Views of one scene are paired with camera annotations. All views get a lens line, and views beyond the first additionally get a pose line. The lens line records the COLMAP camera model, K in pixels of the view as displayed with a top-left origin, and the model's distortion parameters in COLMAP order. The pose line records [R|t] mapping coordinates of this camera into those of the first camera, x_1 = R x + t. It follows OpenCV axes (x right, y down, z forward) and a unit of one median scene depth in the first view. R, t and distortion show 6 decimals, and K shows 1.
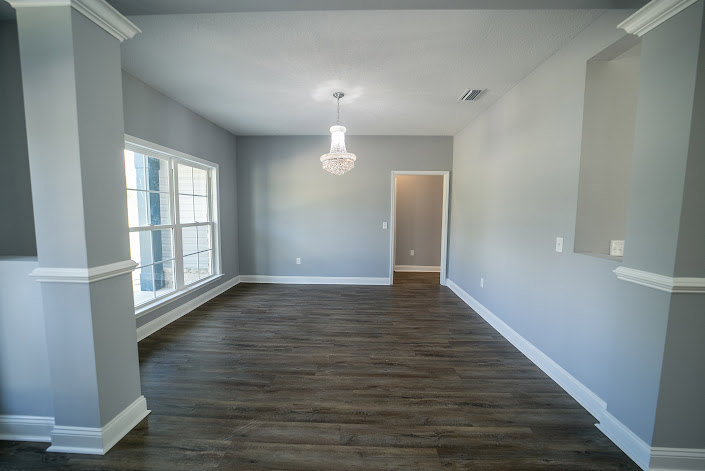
lens RADIAL K [[278.8, 0, 348.4], [0, 278.8, 235.3], [0, 0, 1]] dist [-0.025639, 0.002045]
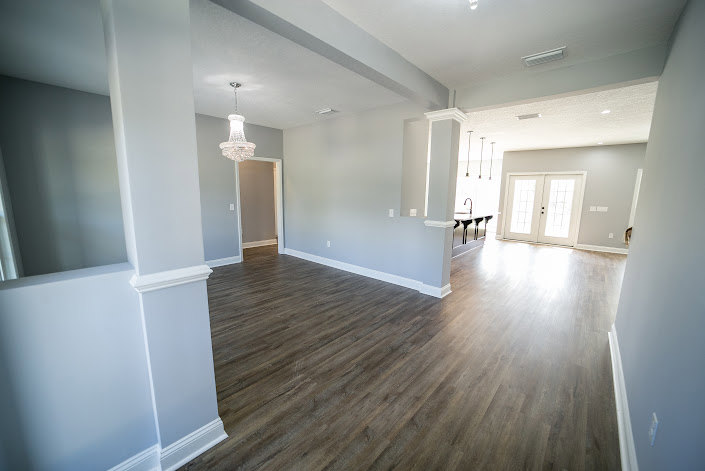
lens RADIAL K [[278.8, 0, 346.2], [0, 278.8, 236.0], [0, 0, 1]] dist [-0.025639, 0.002045]
pose [[0.647637, -0.122033, 0.752113, -0.612685], [0.058760, 0.992151, 0.110382, -0.027061], [-0.759680, -0.027293, 0.649724, -0.012126]]
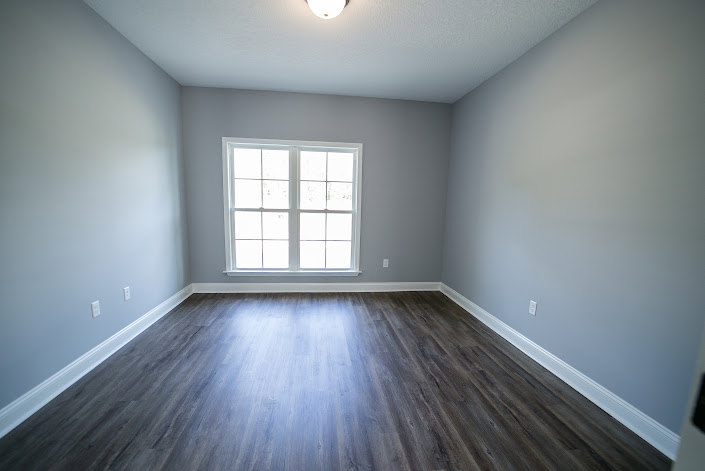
lens RADIAL K [[278.8, 0, 357.9], [0, 278.8, 236.4], [0, 0, 1]] dist [-0.025639, 0.002045]
pose [[0.144212, 0.122352, -0.981954, 0.568443], [-0.104487, 0.988662, 0.107842, -0.089658], [0.984015, 0.087049, 0.155361, 1.231312]]
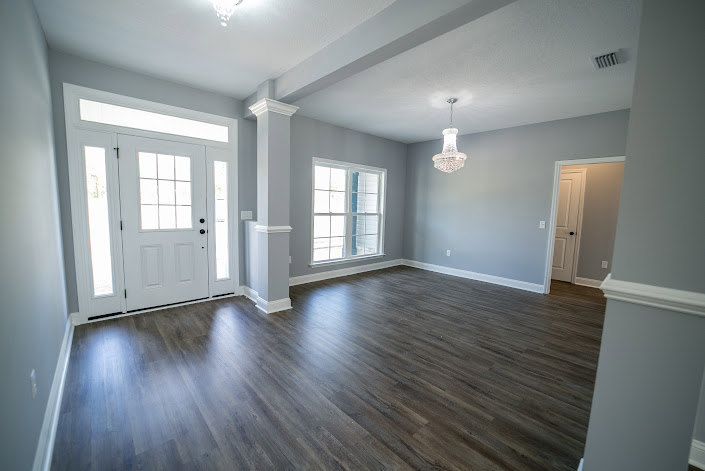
lens RADIAL K [[278.8, 0, 349.5], [0, 278.8, 235.0], [0, 0, 1]] dist [-0.025639, 0.002045]
pose [[0.705349, 0.085920, -0.703634, 0.494638], [-0.082634, 0.995826, 0.038763, 0.021013], [0.704027, 0.030803, 0.709504, -0.059765]]
